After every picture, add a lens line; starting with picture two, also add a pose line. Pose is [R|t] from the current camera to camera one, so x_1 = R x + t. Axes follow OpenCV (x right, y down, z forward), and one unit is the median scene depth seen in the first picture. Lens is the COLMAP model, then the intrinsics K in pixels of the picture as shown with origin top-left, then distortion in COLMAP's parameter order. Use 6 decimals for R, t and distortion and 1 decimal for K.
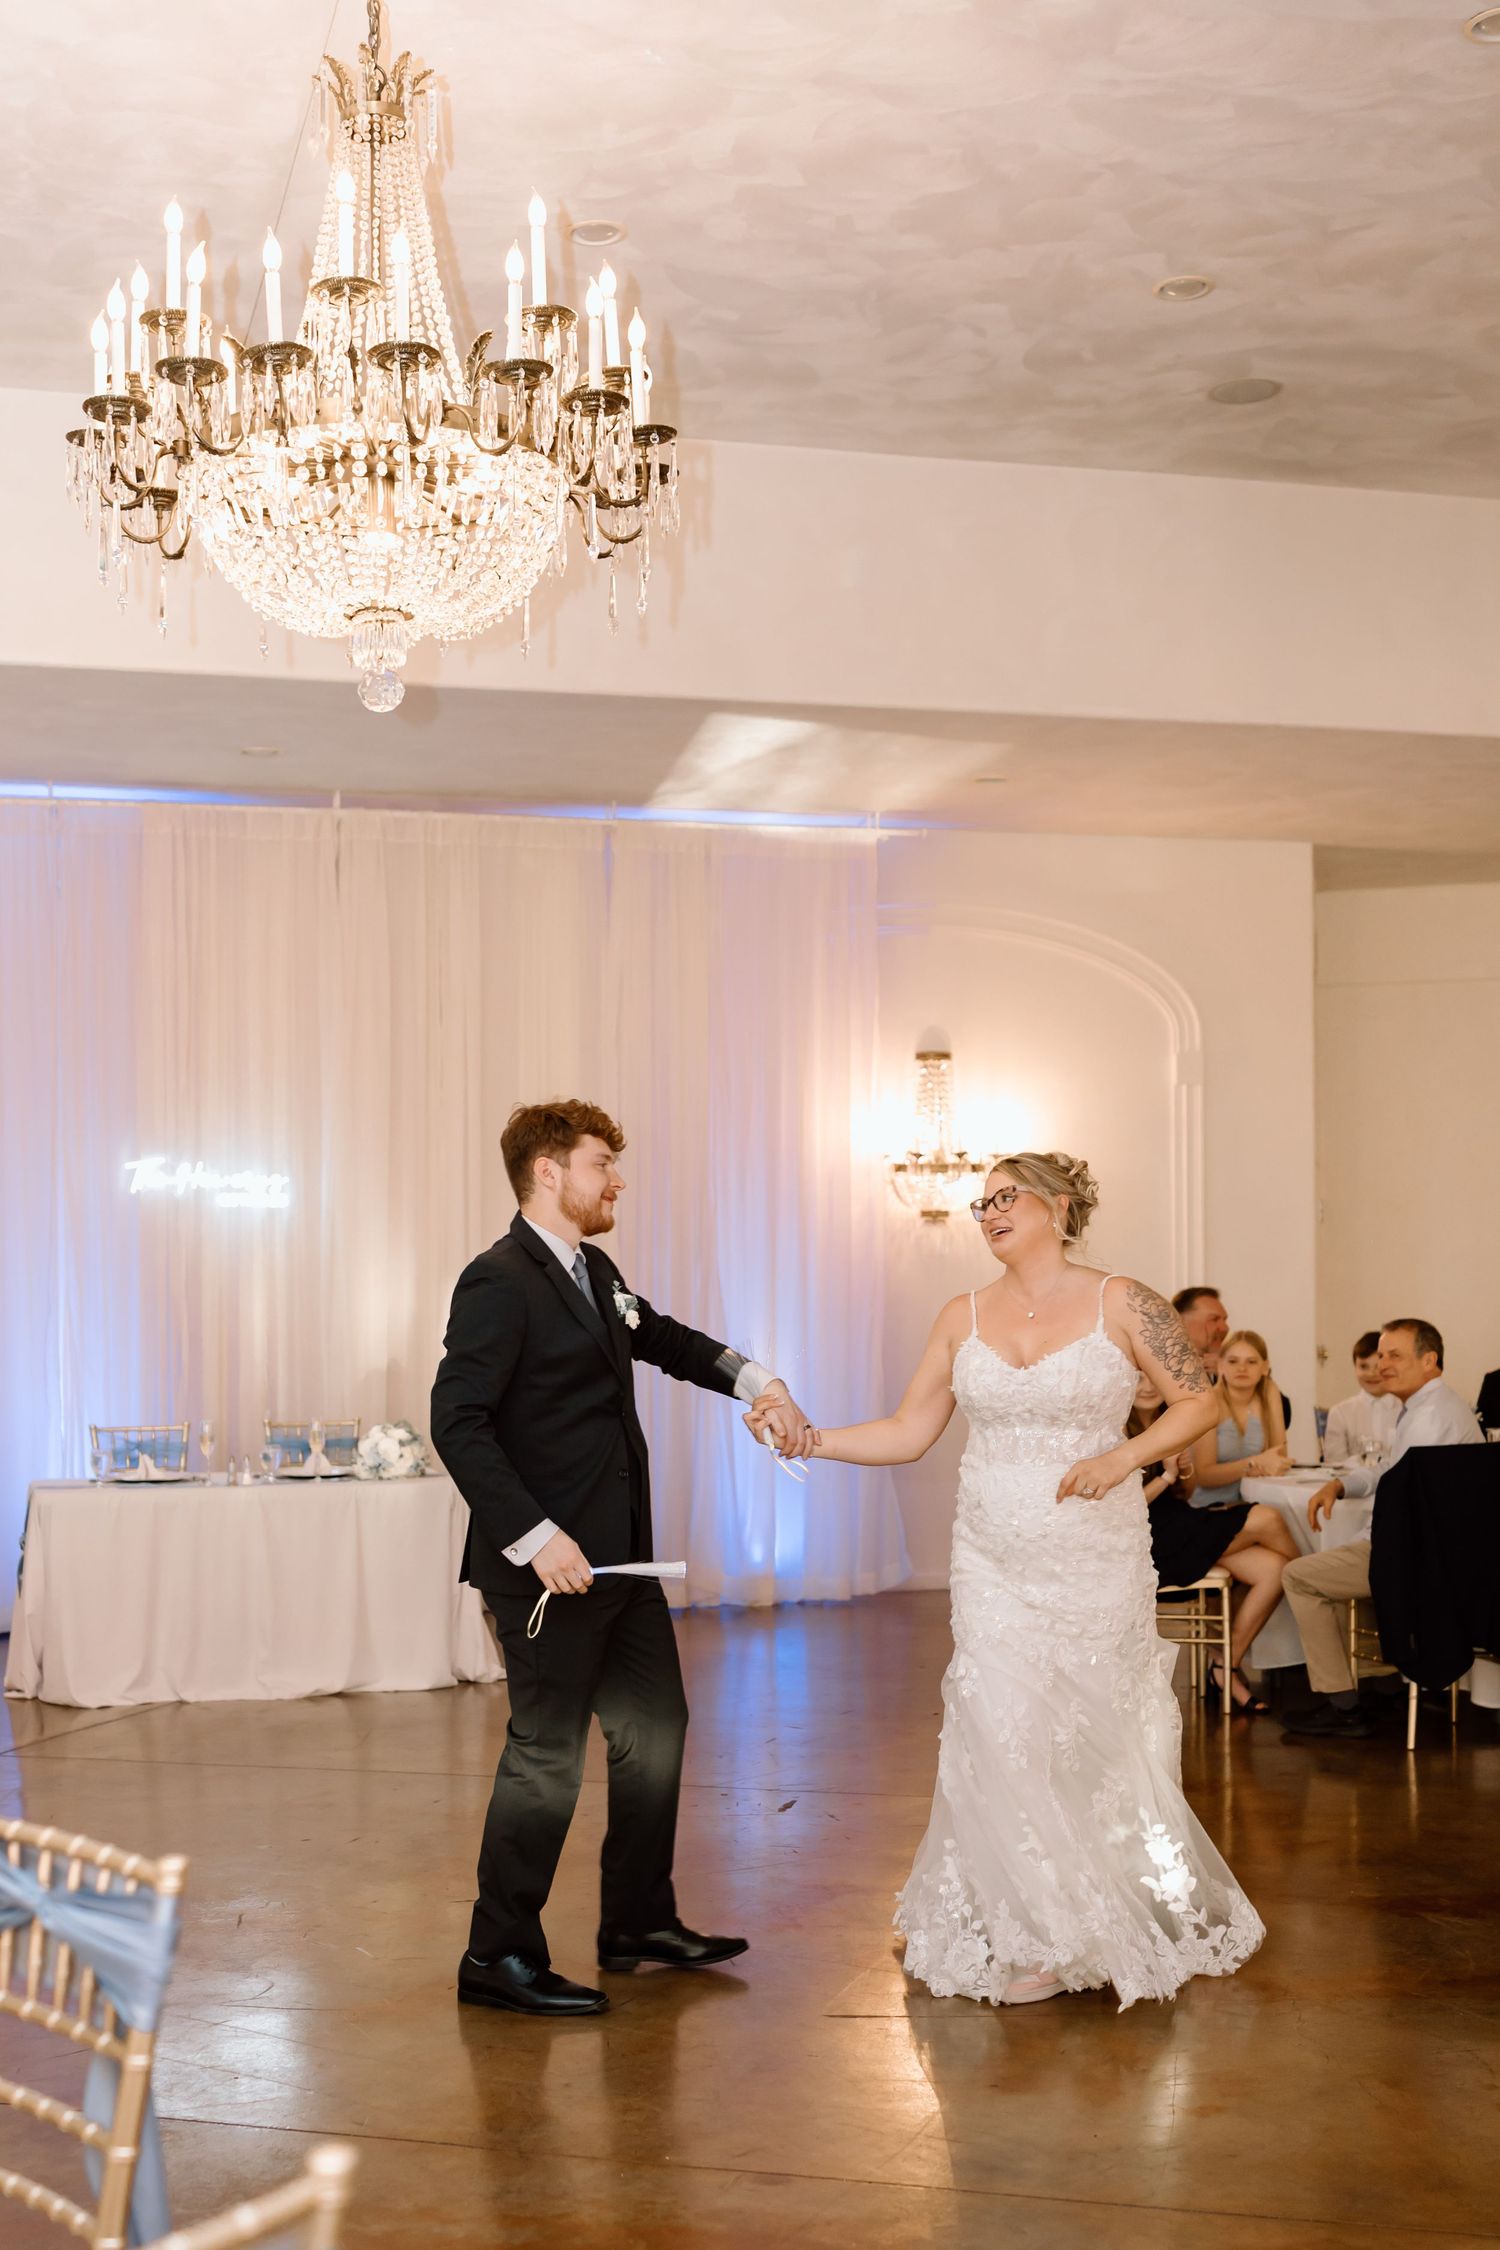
lens RADIAL K [[2623.0, 0, 643.1], [0, 2623.0, 1338.8], [0, 0, 1]] dist [-0.011820, 0.000000]
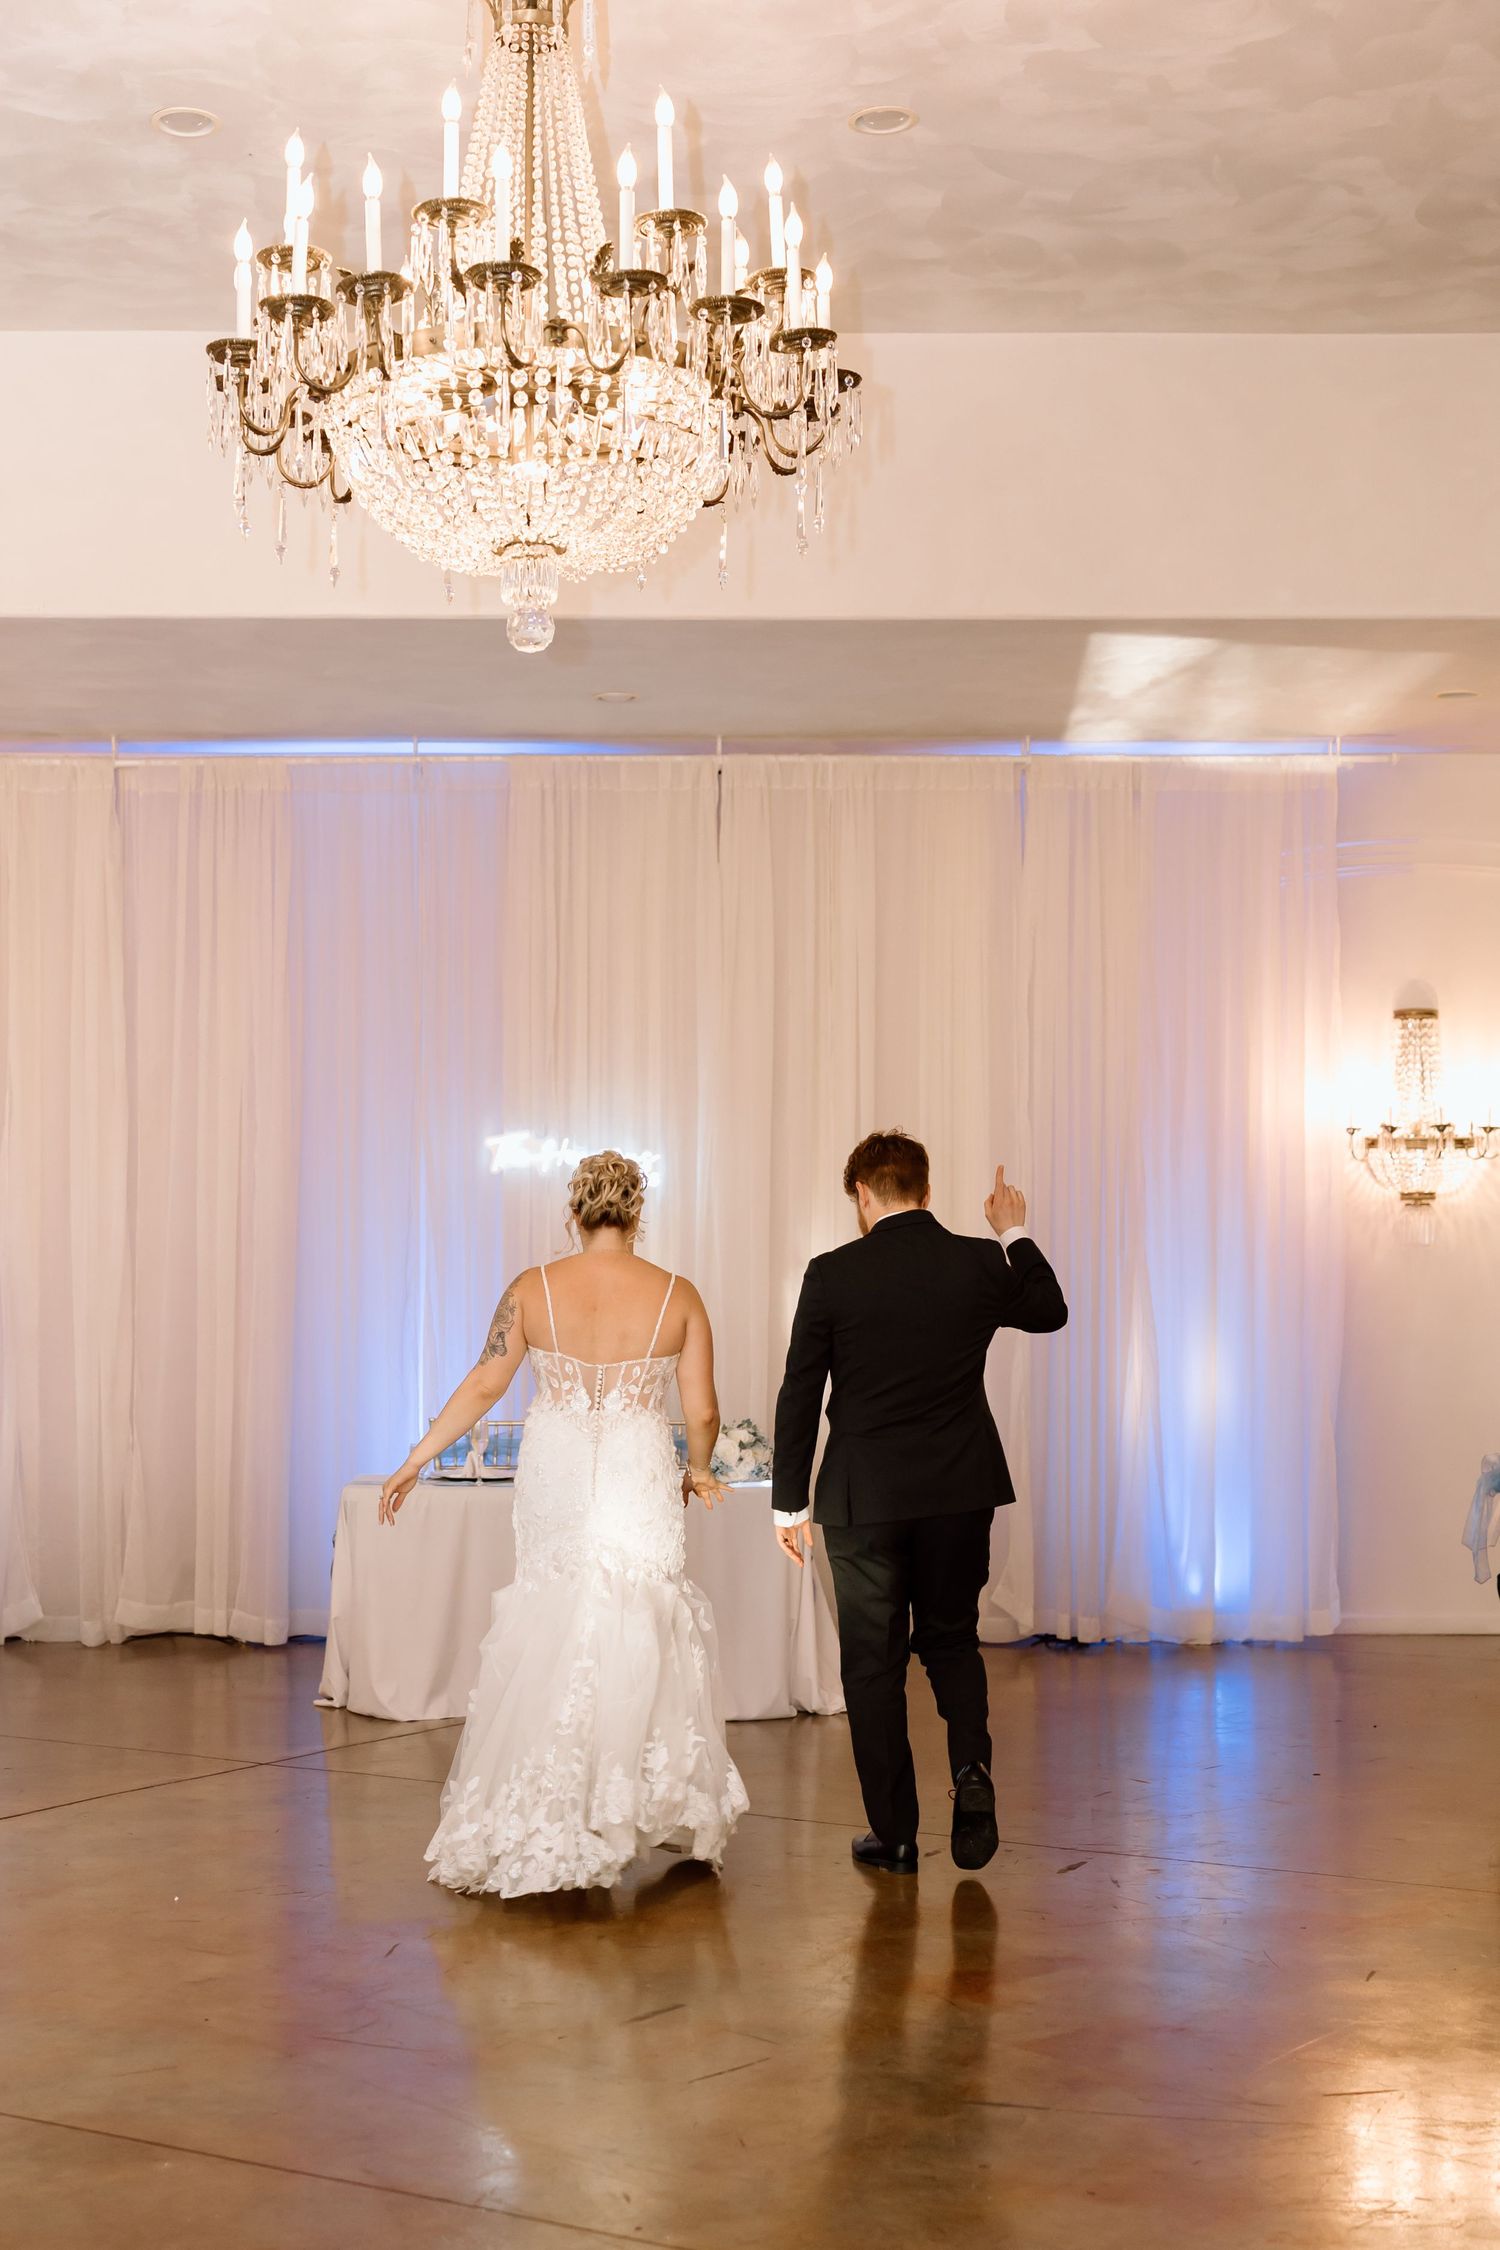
lens RADIAL K [[2913.8, 0, 593.4], [0, 2913.8, 1208.3], [0, 0, 1]] dist [-0.002176, 0.000000]
pose [[0.967456, 0.003481, -0.253014, 0.103245], [-0.014876, 0.998958, -0.043139, 0.001866], [0.252600, 0.045499, 0.966500, 0.006120]]
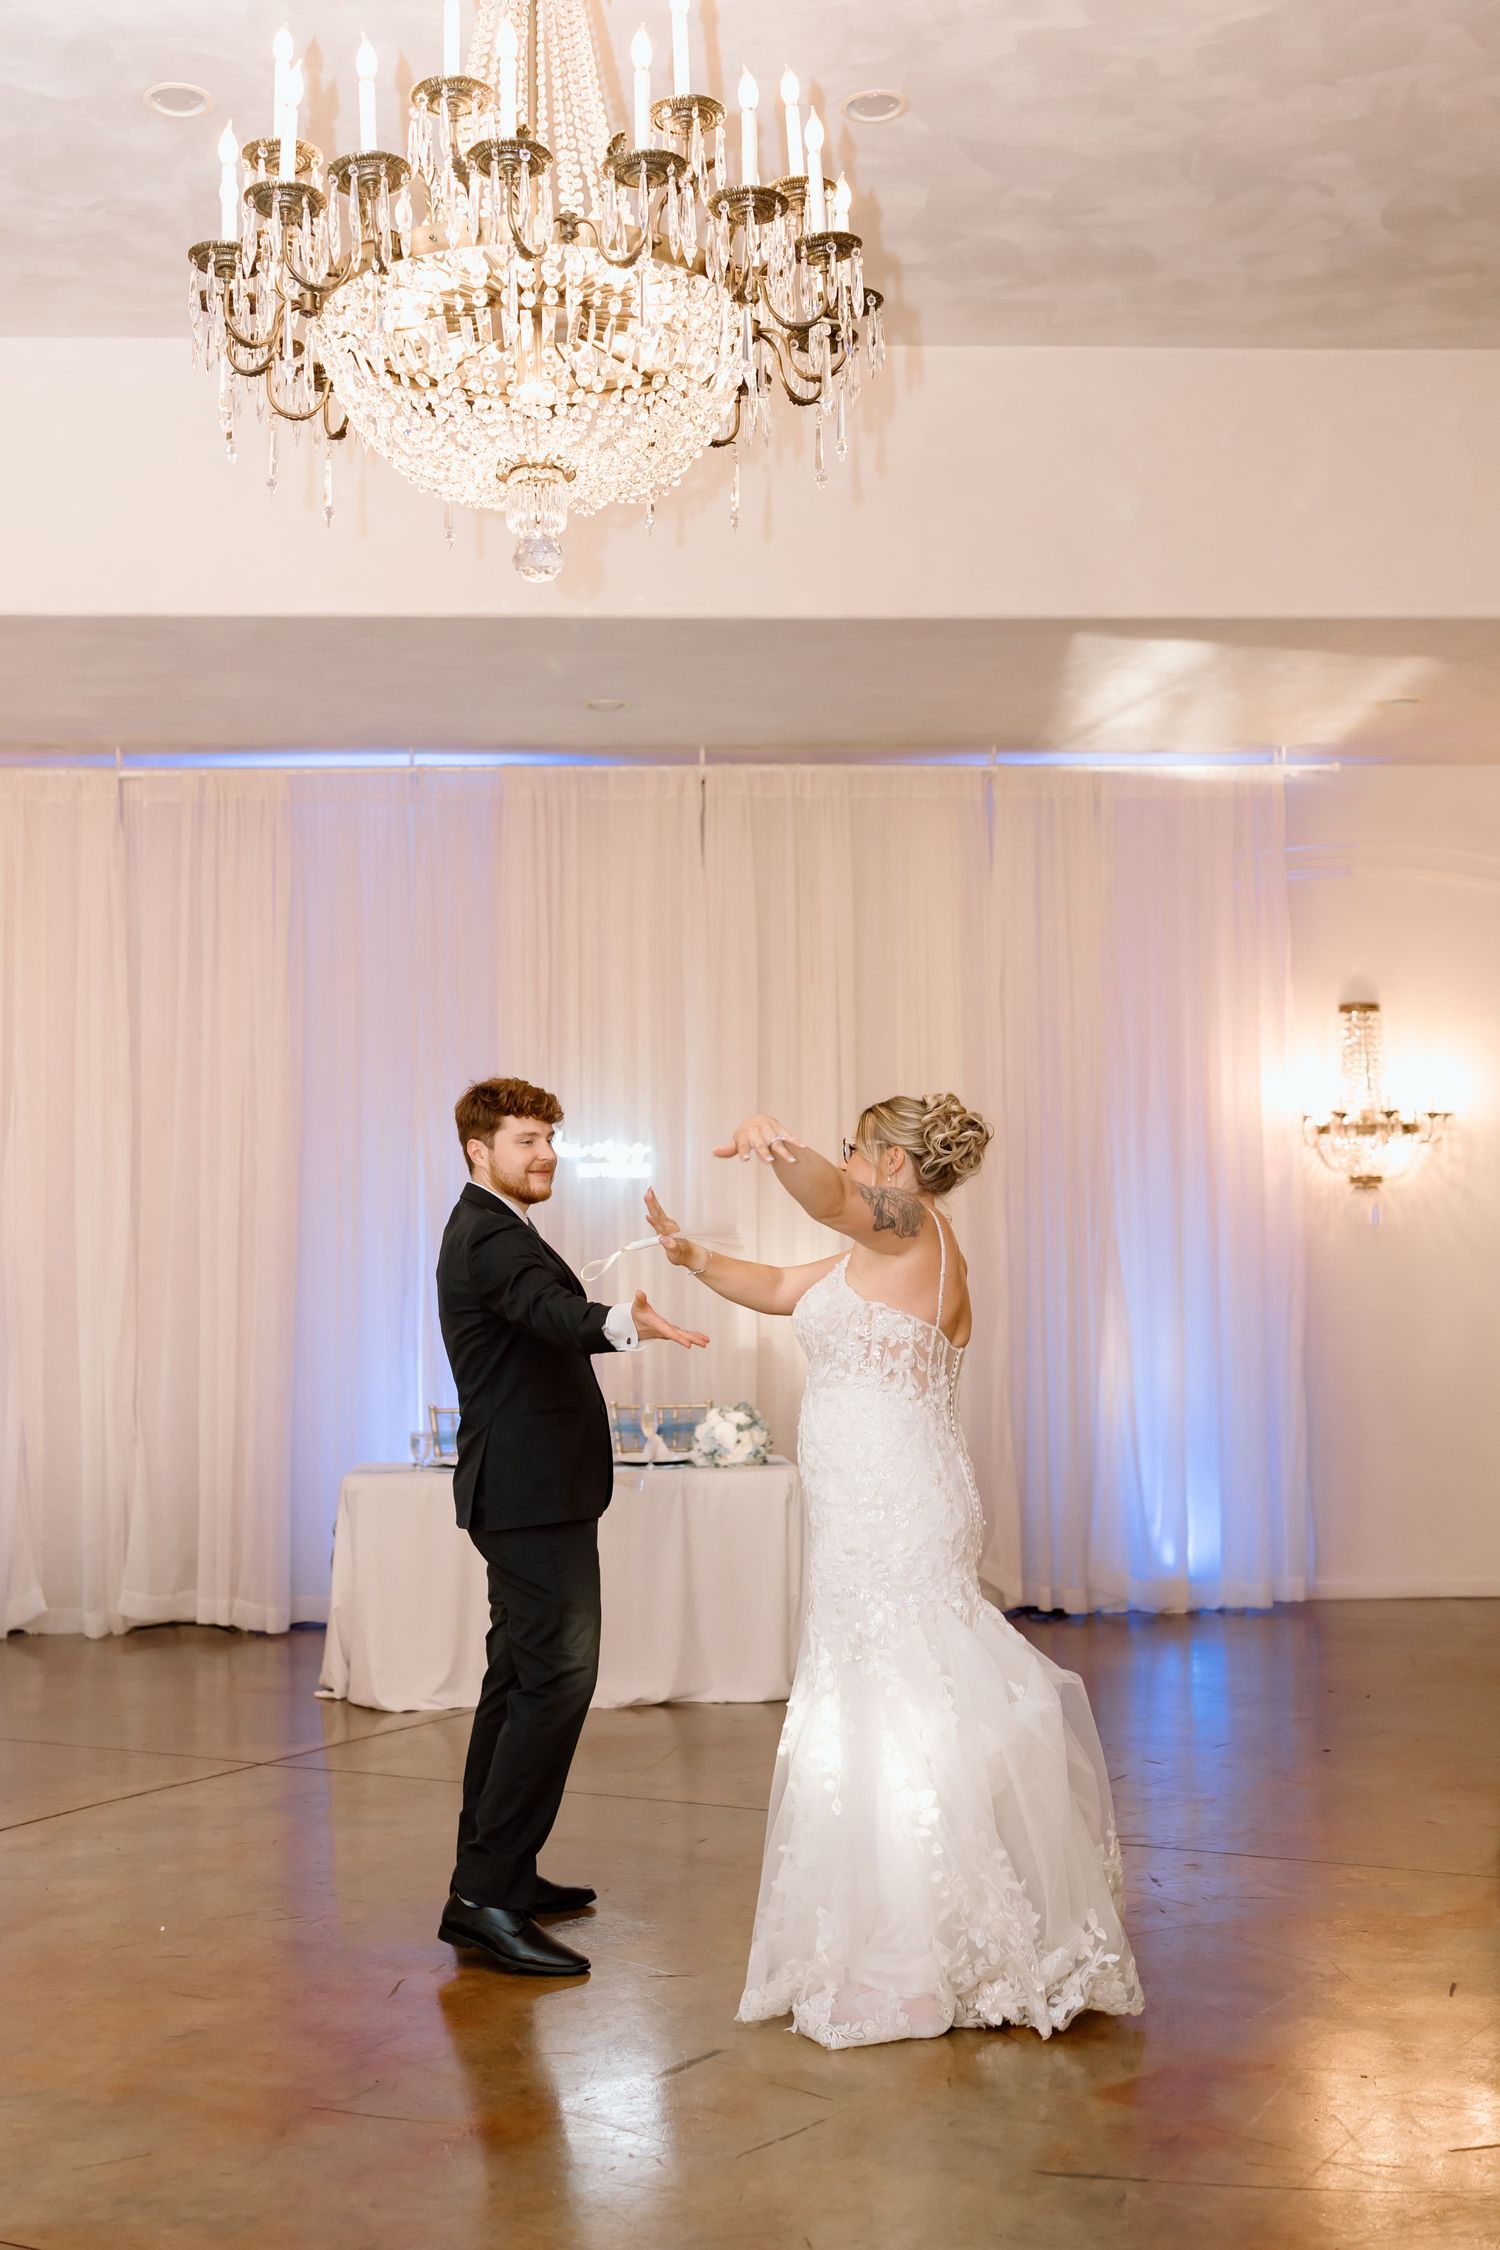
lens RADIAL K [[2494.1, 0, 701.0], [0, 2494.1, 1075.9], [0, 0, 1]] dist [-0.002296, 0.000000]
pose [[0.979961, -0.020188, -0.198165, 0.064659], [-0.000302, 0.994699, -0.102826, 0.006370], [0.199191, 0.100825, 0.974760, 0.118452]]
